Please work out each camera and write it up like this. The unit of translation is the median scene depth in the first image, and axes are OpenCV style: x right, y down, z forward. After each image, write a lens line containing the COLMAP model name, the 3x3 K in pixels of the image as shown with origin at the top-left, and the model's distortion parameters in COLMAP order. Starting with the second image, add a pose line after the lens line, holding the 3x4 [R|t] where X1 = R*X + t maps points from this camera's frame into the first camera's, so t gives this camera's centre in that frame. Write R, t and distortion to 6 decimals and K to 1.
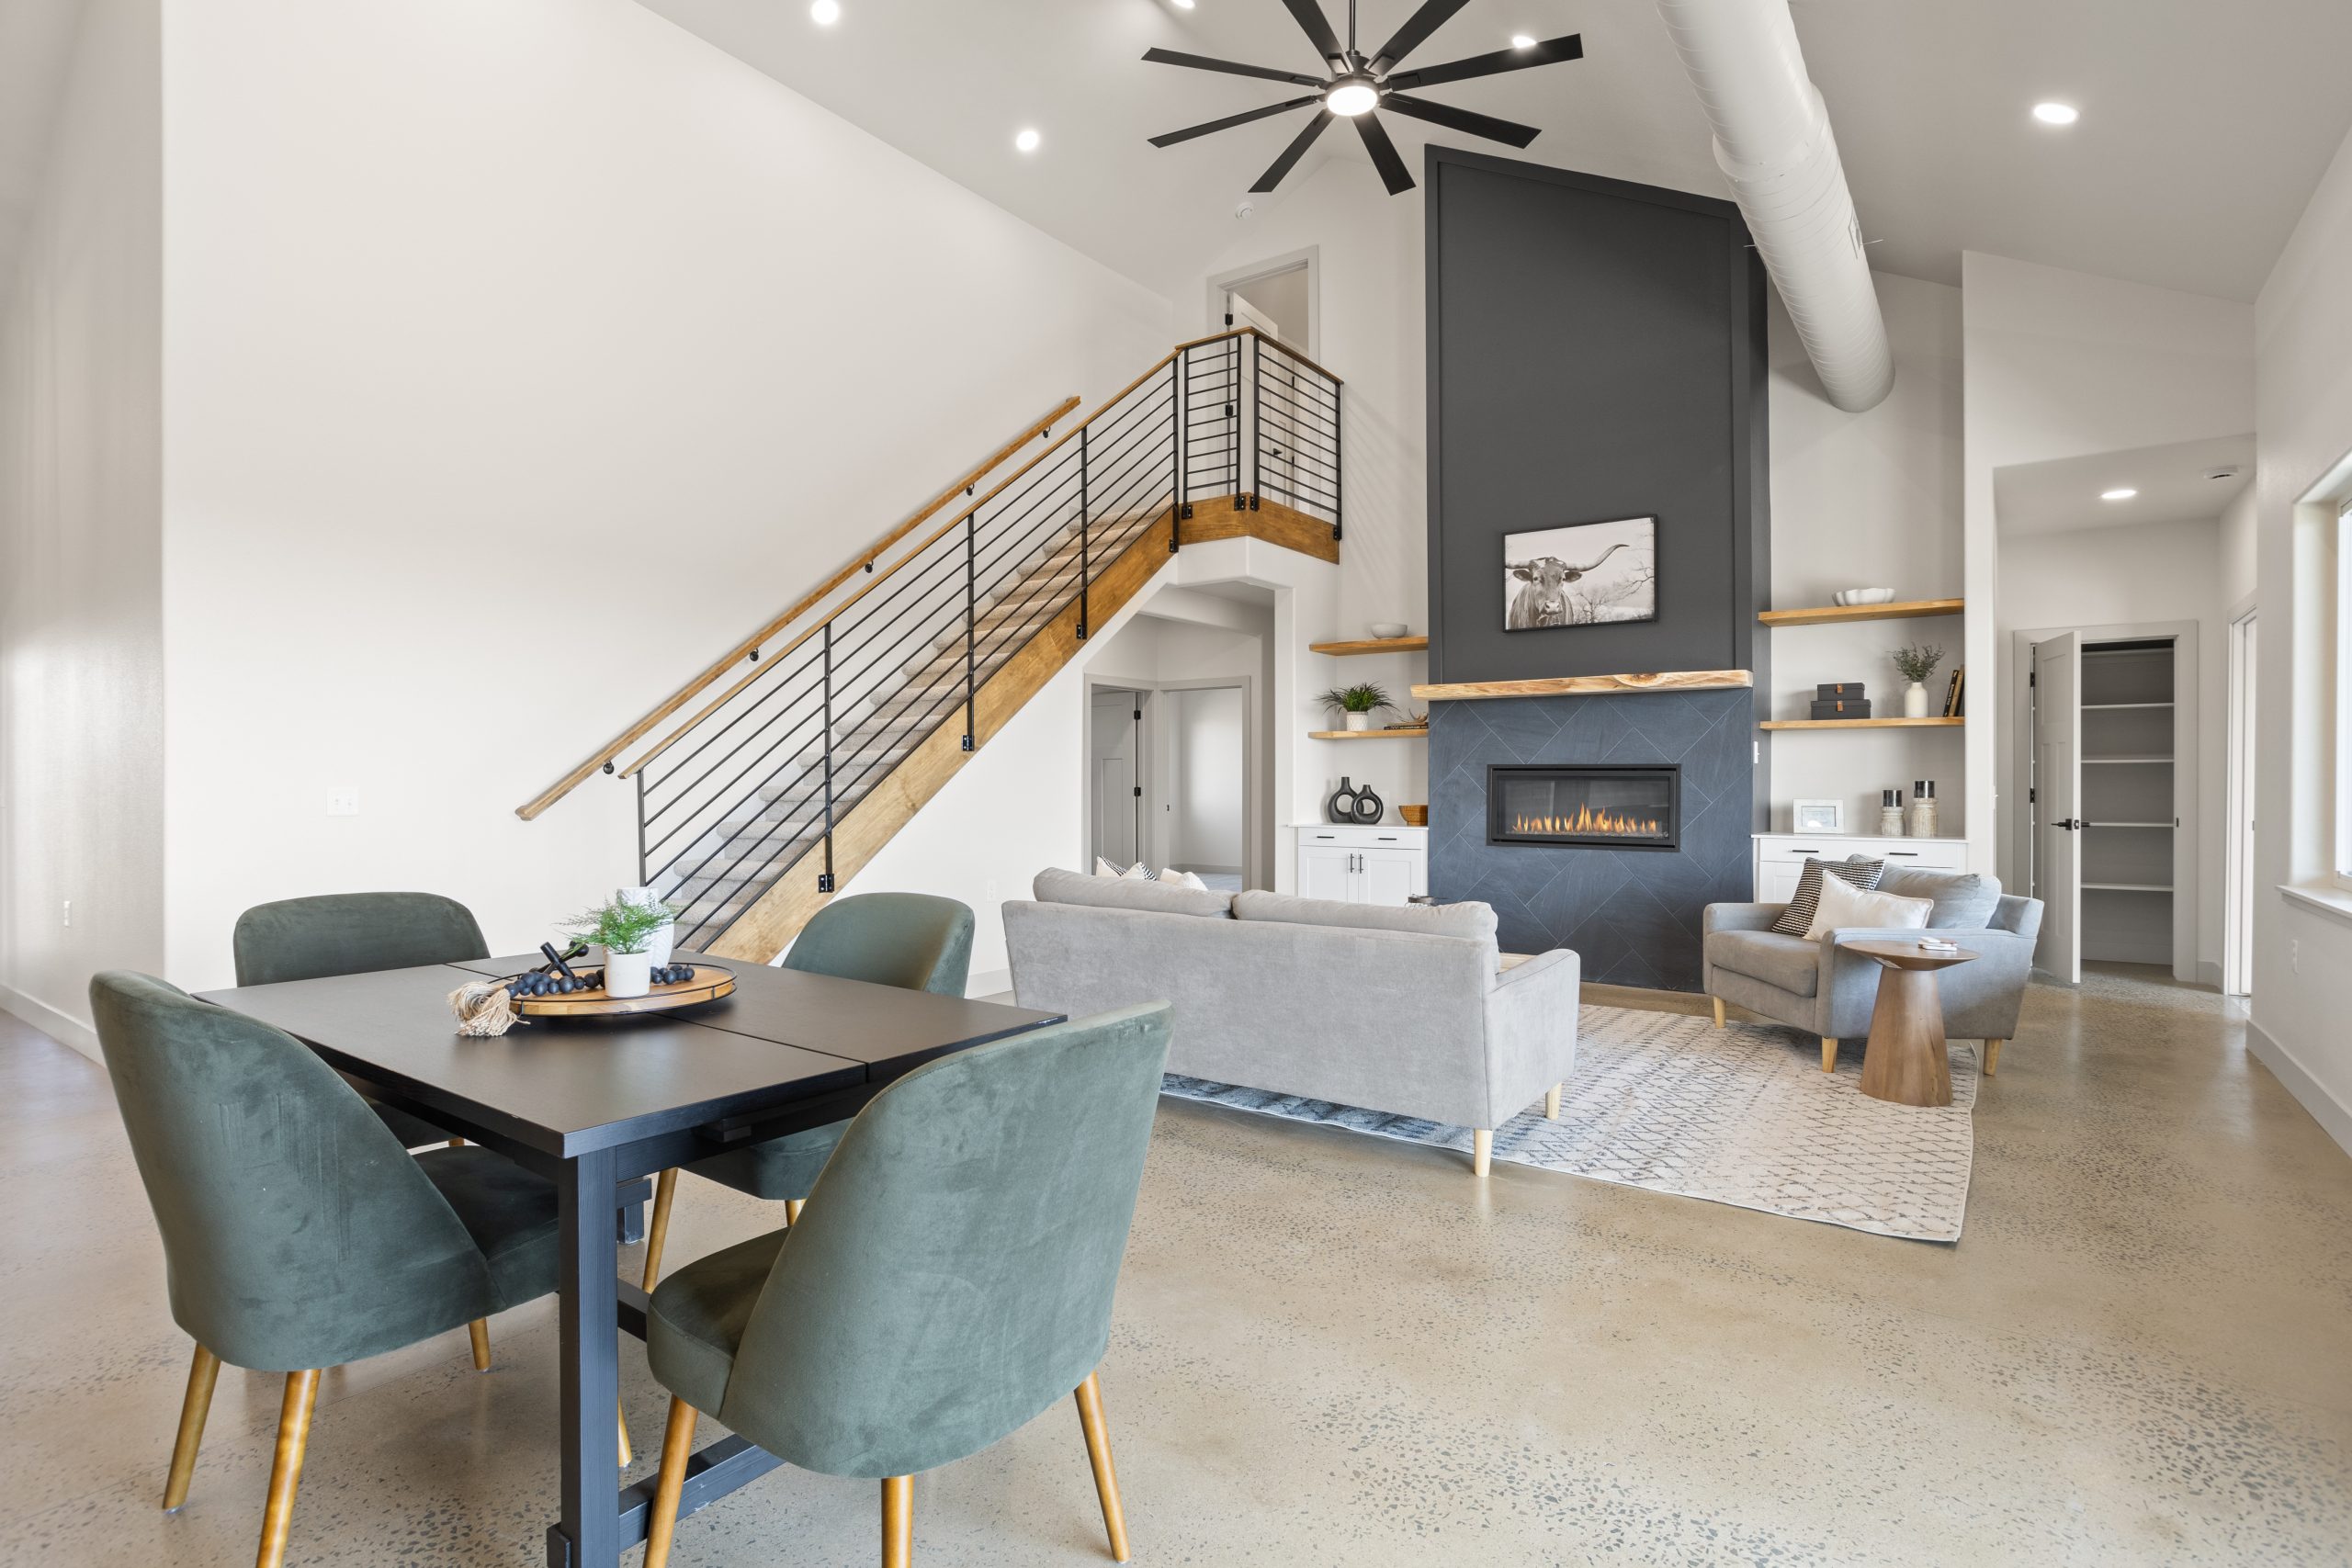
lens RADIAL K [[1160.6, 0, 1195.1], [0, 1160.6, 778.9], [0, 0, 1]] dist [-0.027853, 0.001524]
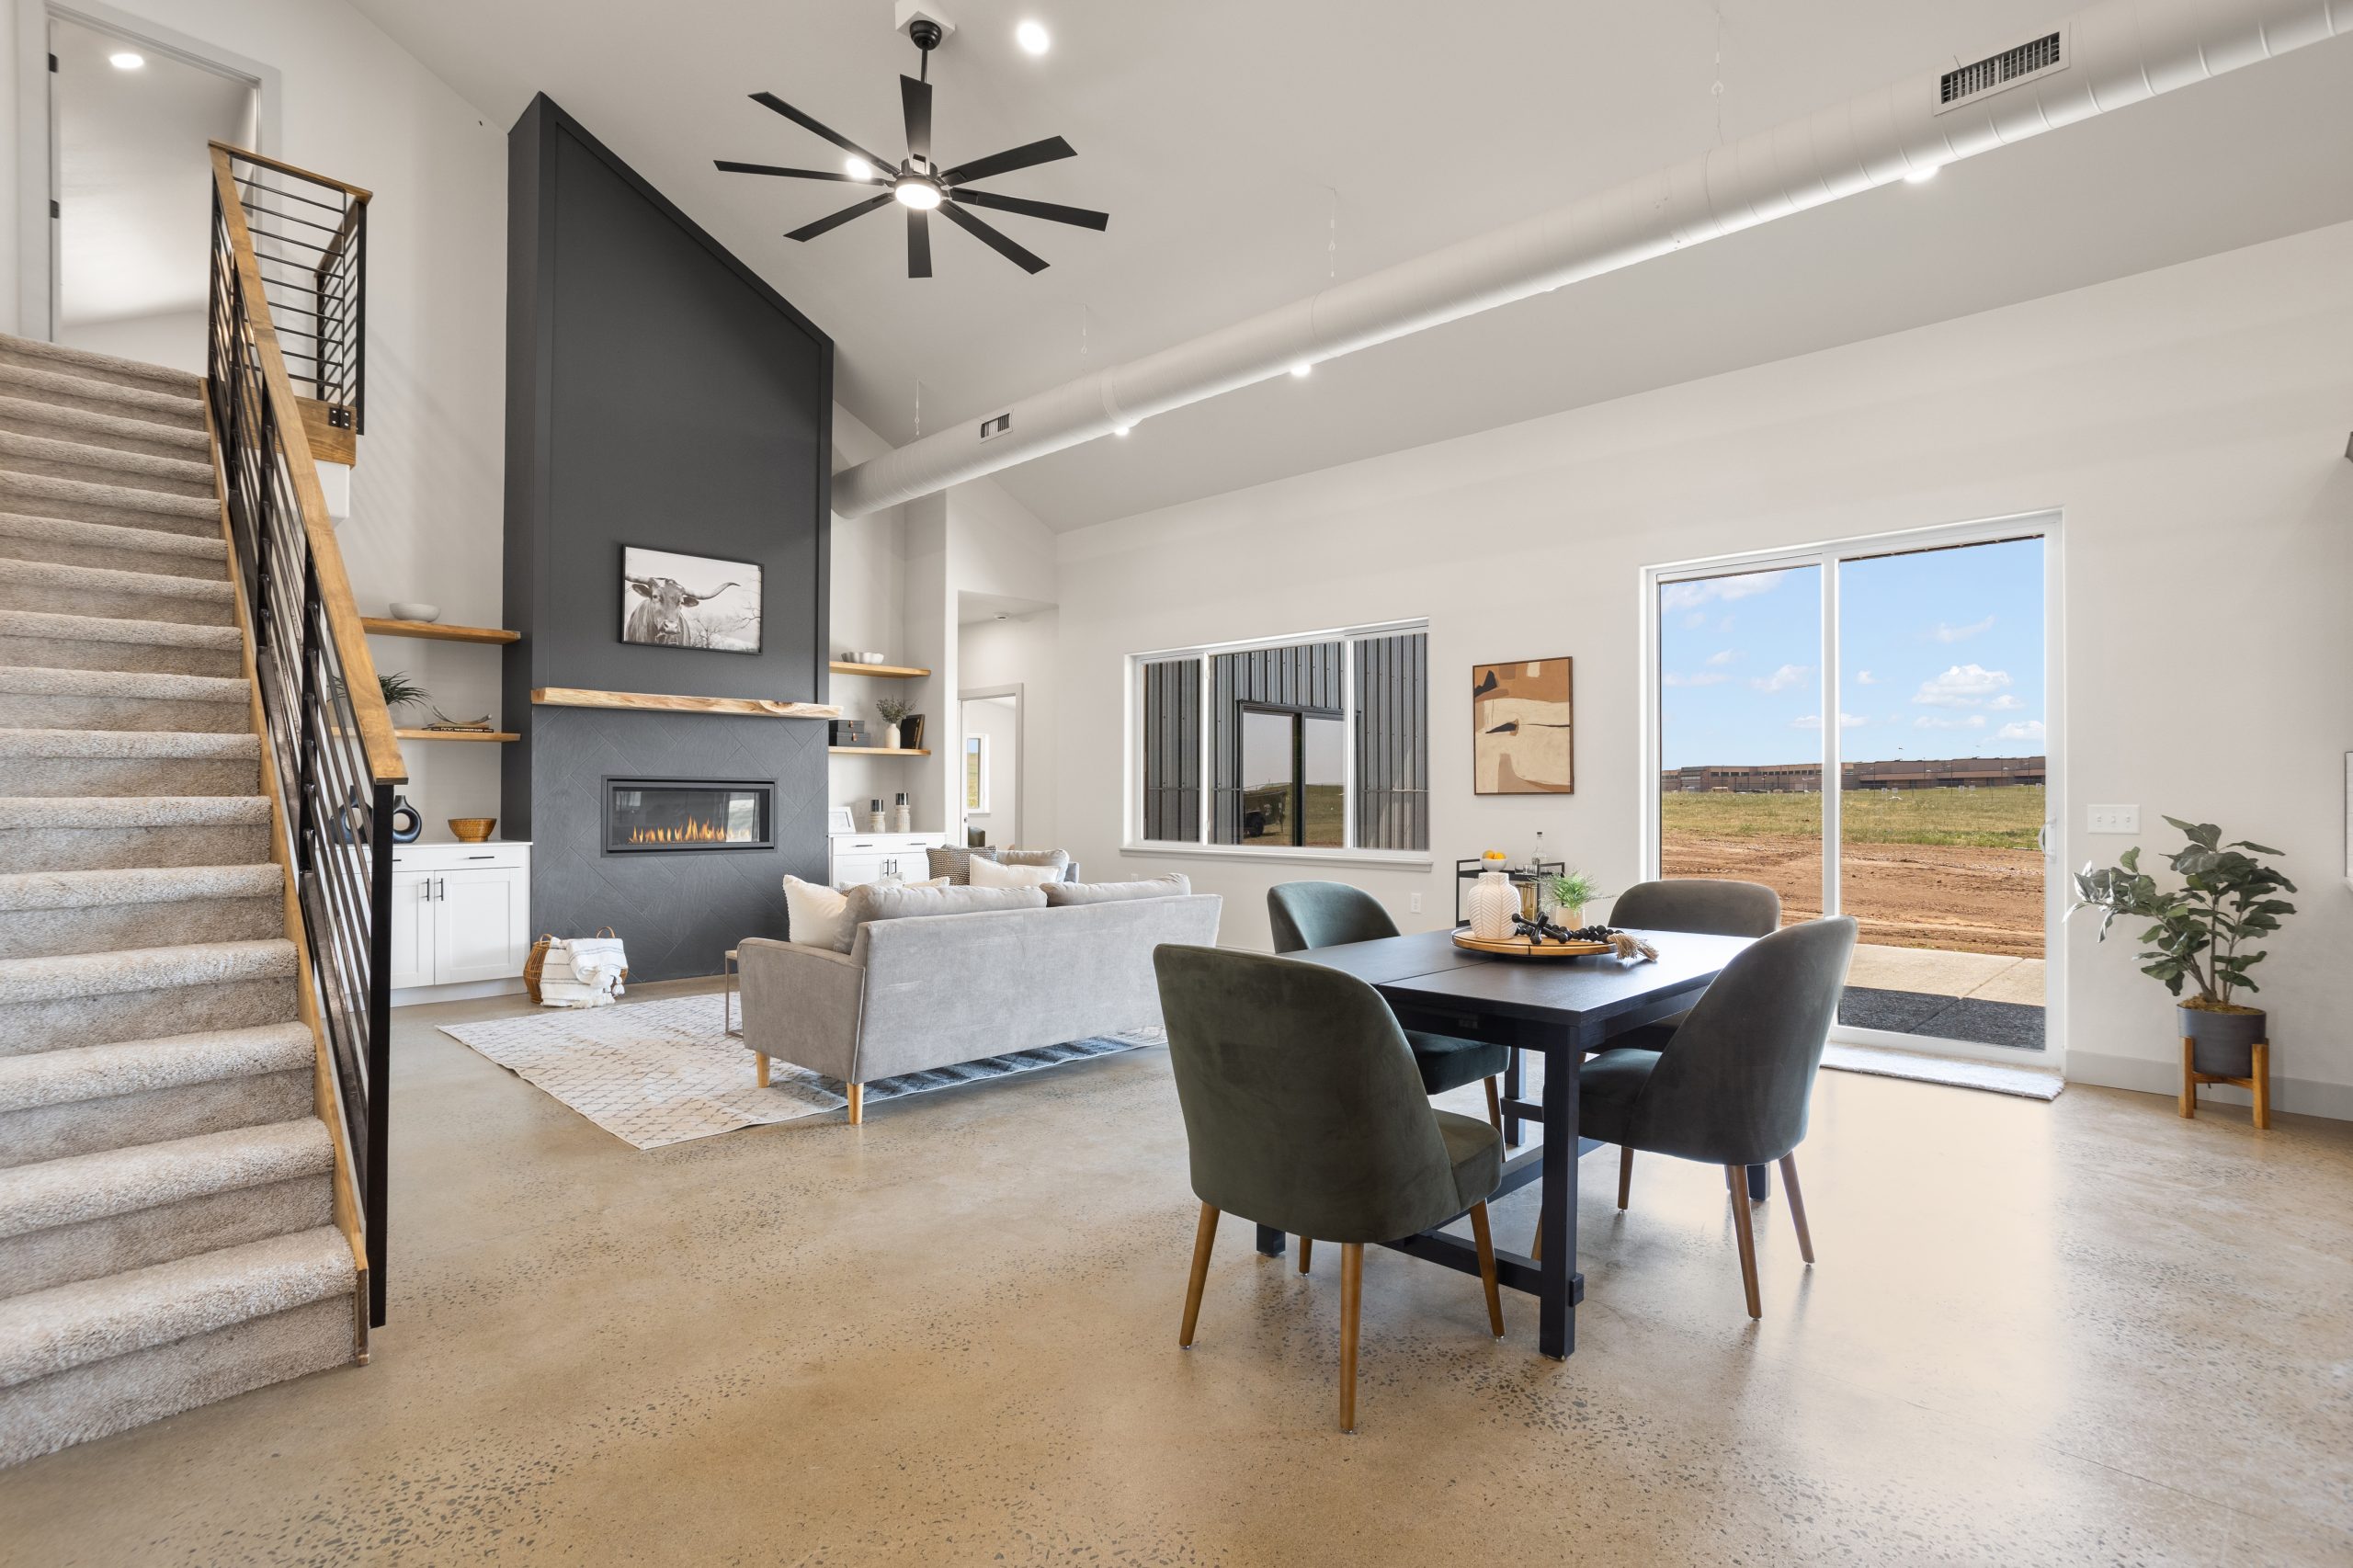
lens RADIAL K [[1138.0, 0, 1160.7], [0, 1138.0, 788.6], [0, 0, 1]] dist [-0.046962, 0.024590]
pose [[0.174673, 0.004715, 0.984615, -0.617510], [-0.006819, 0.999970, -0.003579, -0.000644], [-0.984603, -0.006089, 0.174700, 0.376795]]
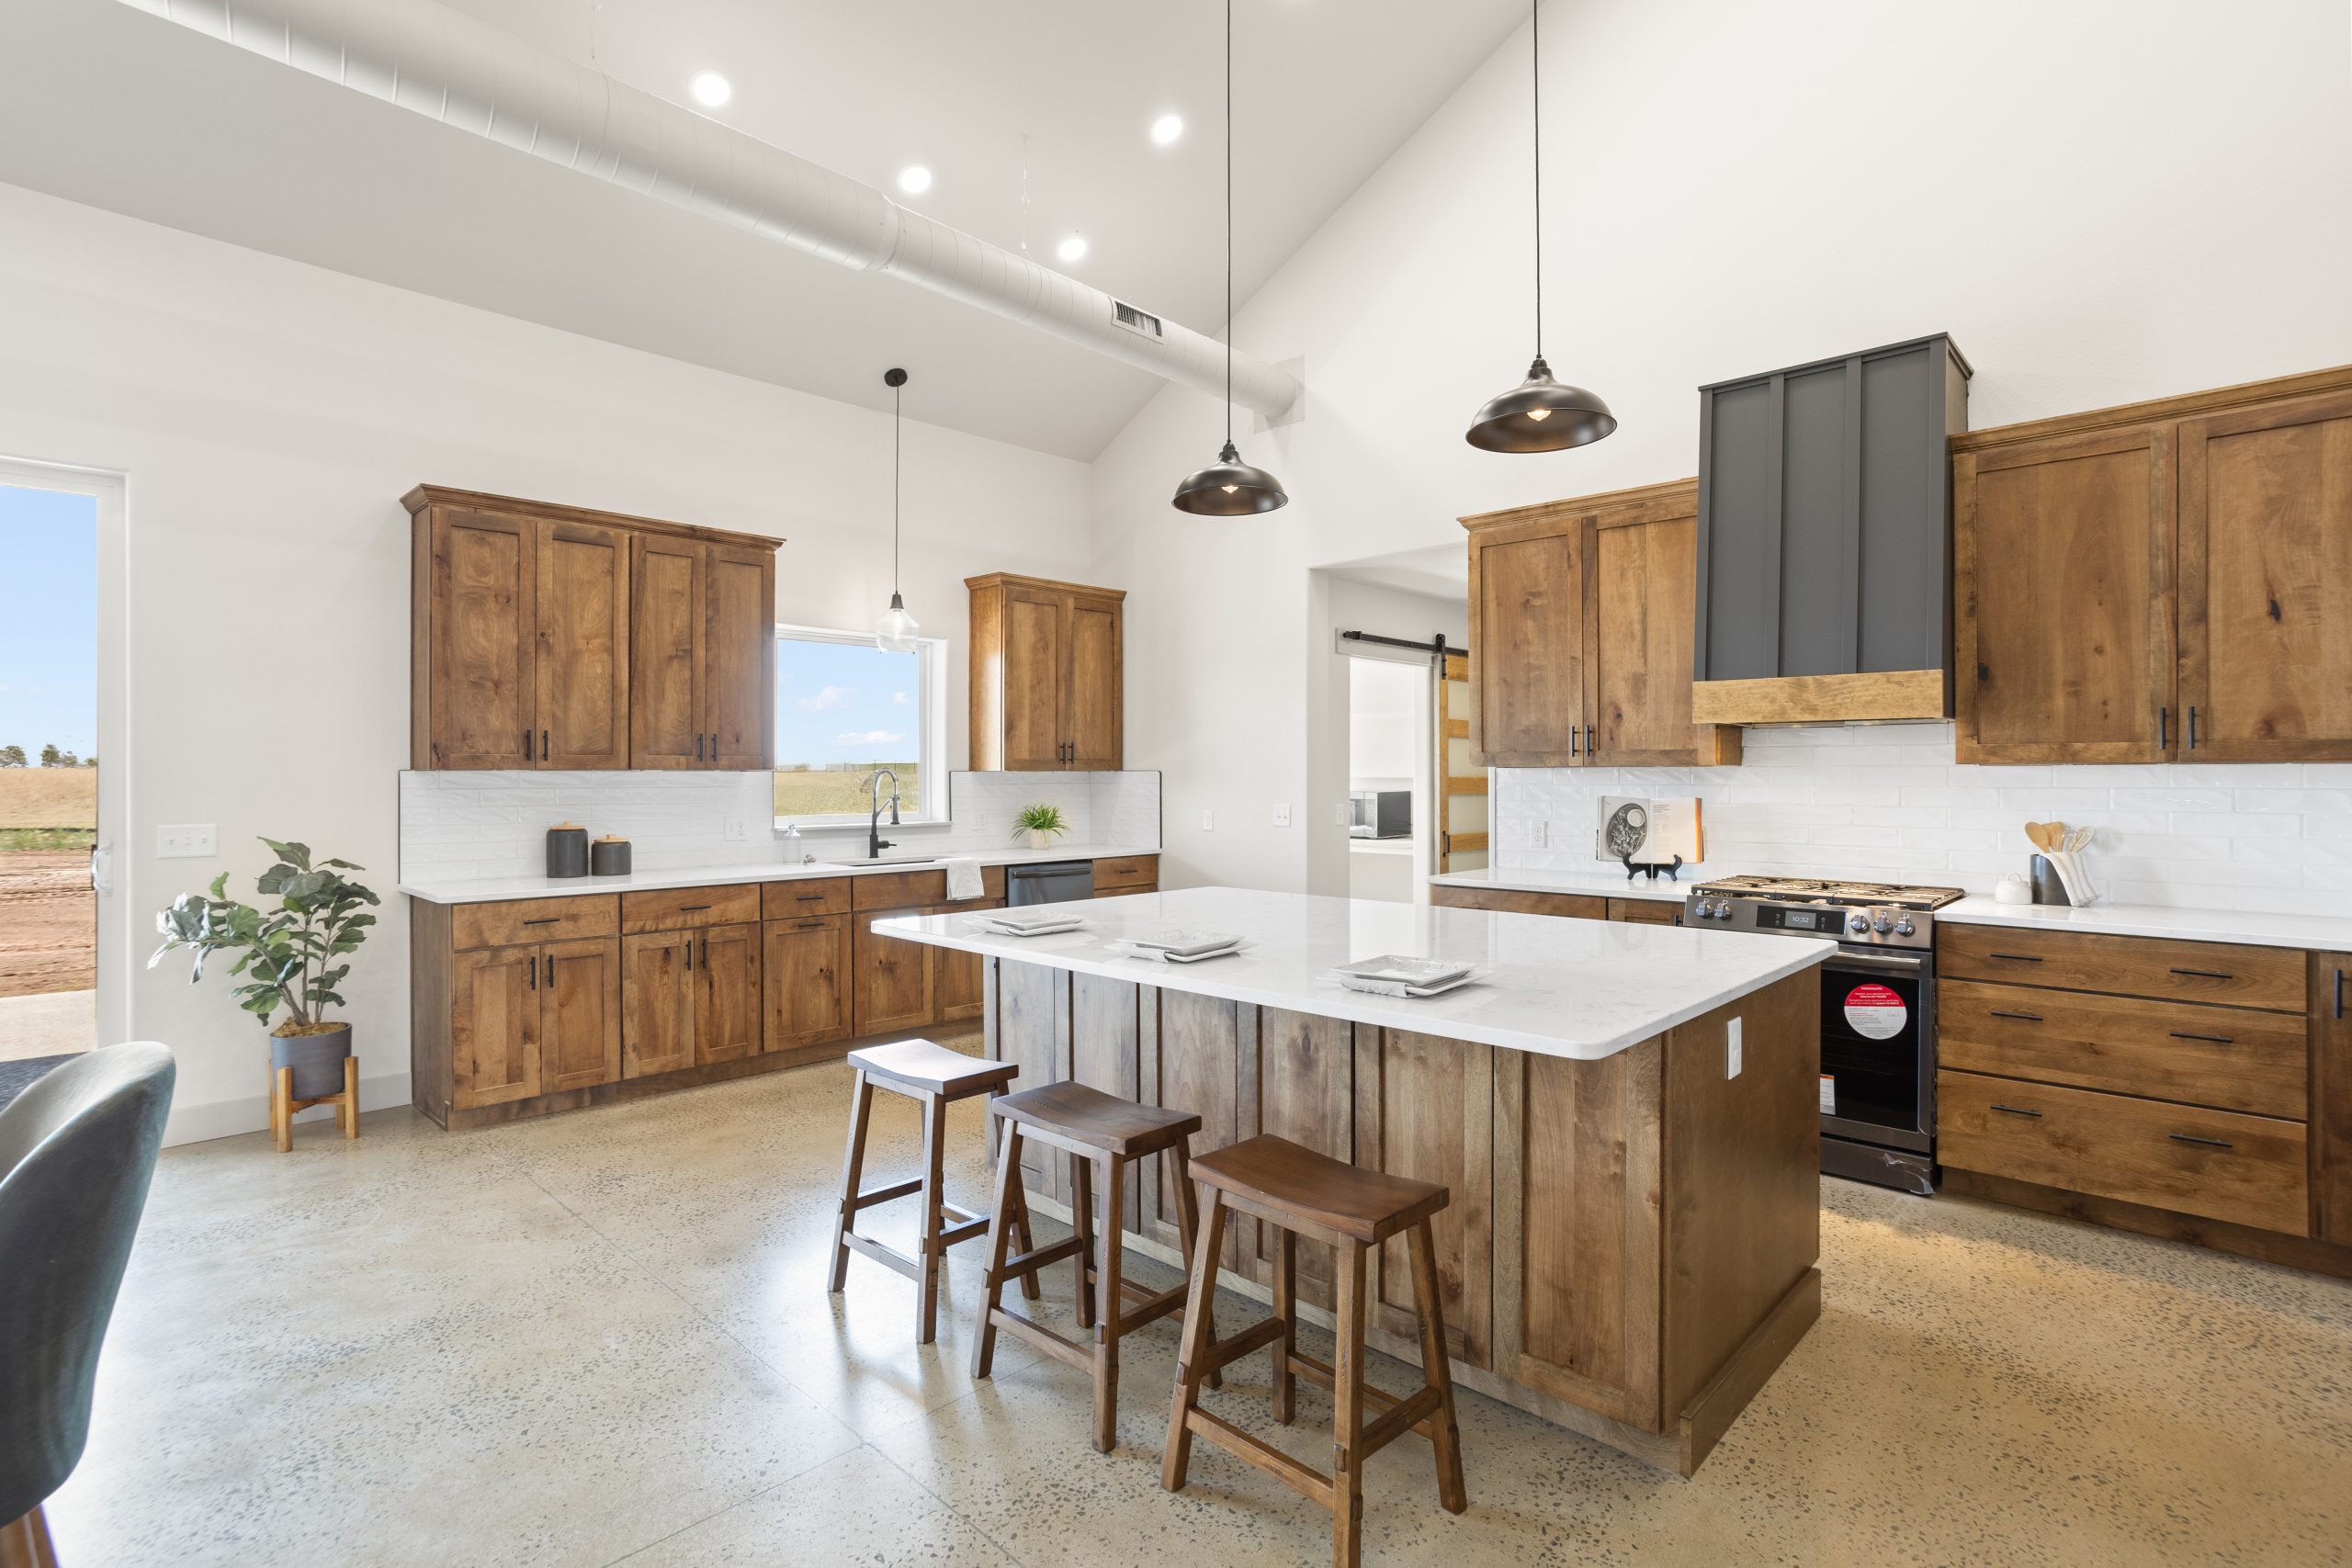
lens RADIAL K [[1137.4, 0, 1177.2], [0, 1137.4, 768.3], [0, 0, 1]] dist [-0.046962, 0.024590]
pose [[-0.987860, 0.000533, 0.155347, -0.483501], [-0.000903, 0.999958, -0.009170, -0.020965], [-0.155346, -0.009199, -0.987817, 0.430710]]
